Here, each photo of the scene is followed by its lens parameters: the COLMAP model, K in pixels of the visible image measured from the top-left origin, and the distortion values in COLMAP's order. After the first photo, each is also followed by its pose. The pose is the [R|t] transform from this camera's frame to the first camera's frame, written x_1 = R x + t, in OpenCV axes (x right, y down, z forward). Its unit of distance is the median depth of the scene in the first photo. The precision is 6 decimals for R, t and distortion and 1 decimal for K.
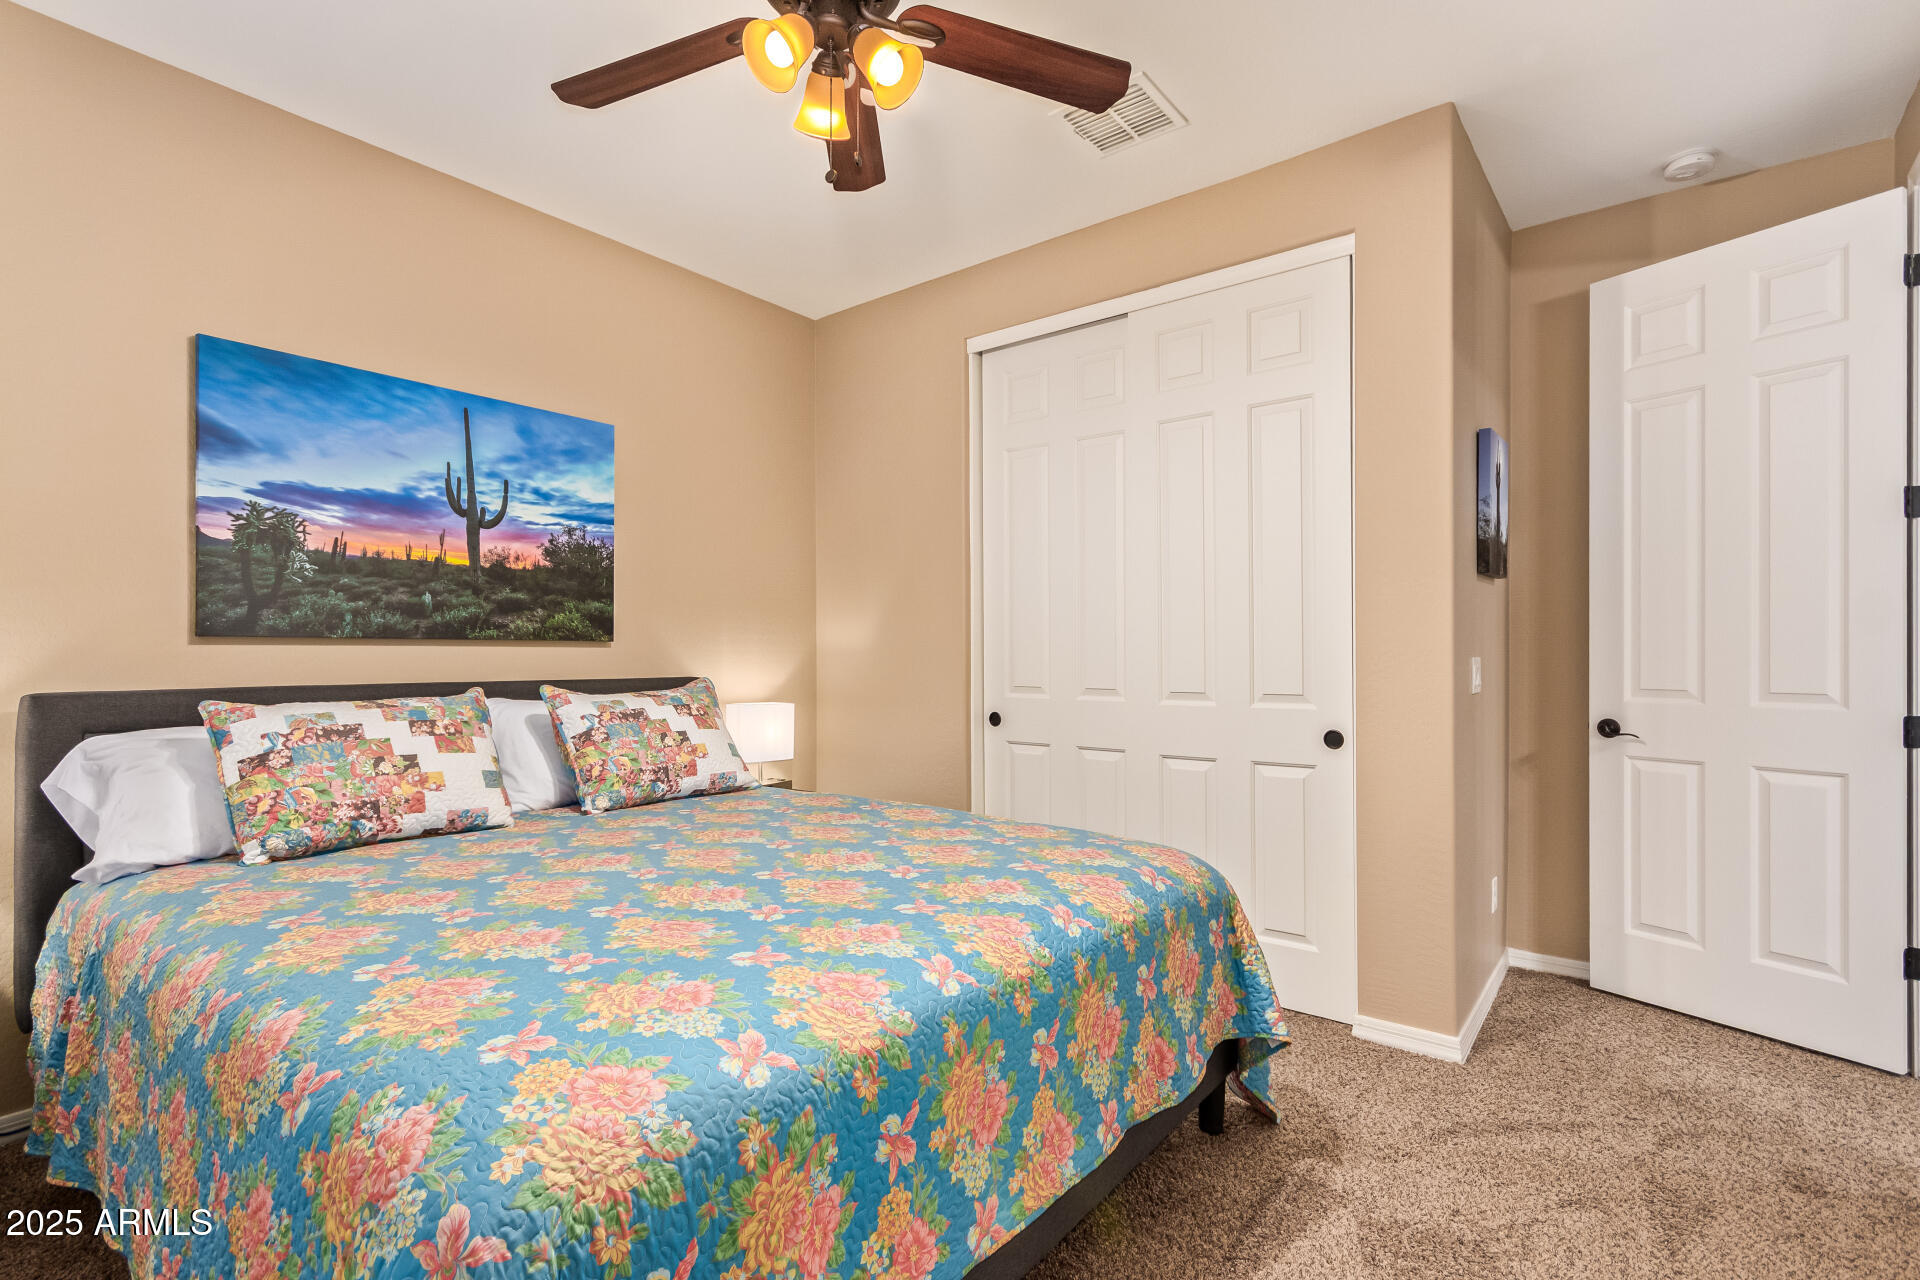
lens RADIAL K [[855.1, 0, 955.0], [0, 855.1, 628.6], [0, 0, 1]] dist [0.000454, 0.000093]
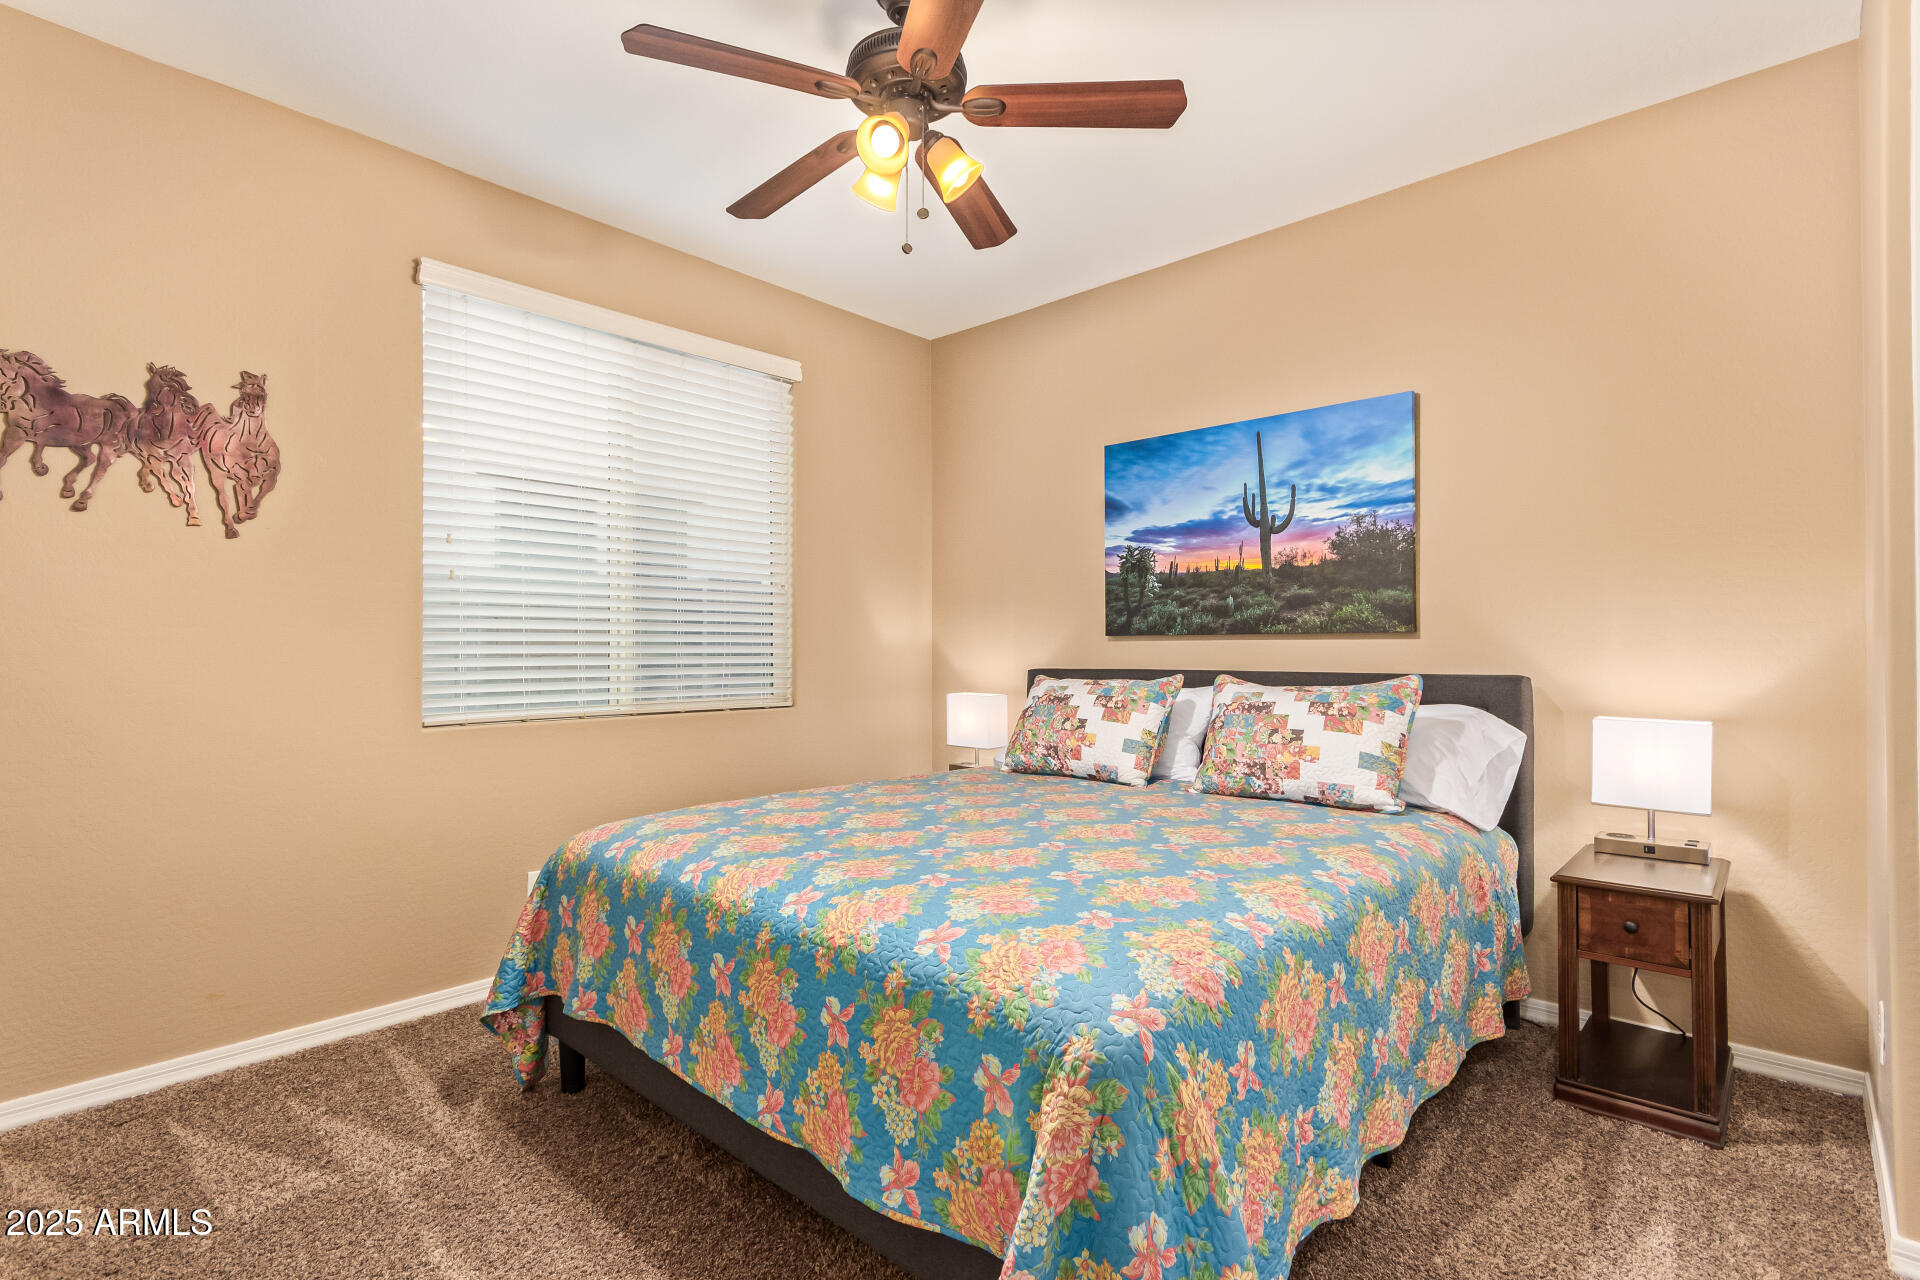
lens RADIAL K [[898.3, 0, 945.3], [0, 898.3, 647.8], [0, 0, 1]] dist [-0.001200, -0.000062]
pose [[-0.047102, 0.013868, -0.998794, 0.660548], [0.045829, 0.998881, 0.011708, -0.001737], [0.997838, -0.045222, -0.047684, 0.633265]]
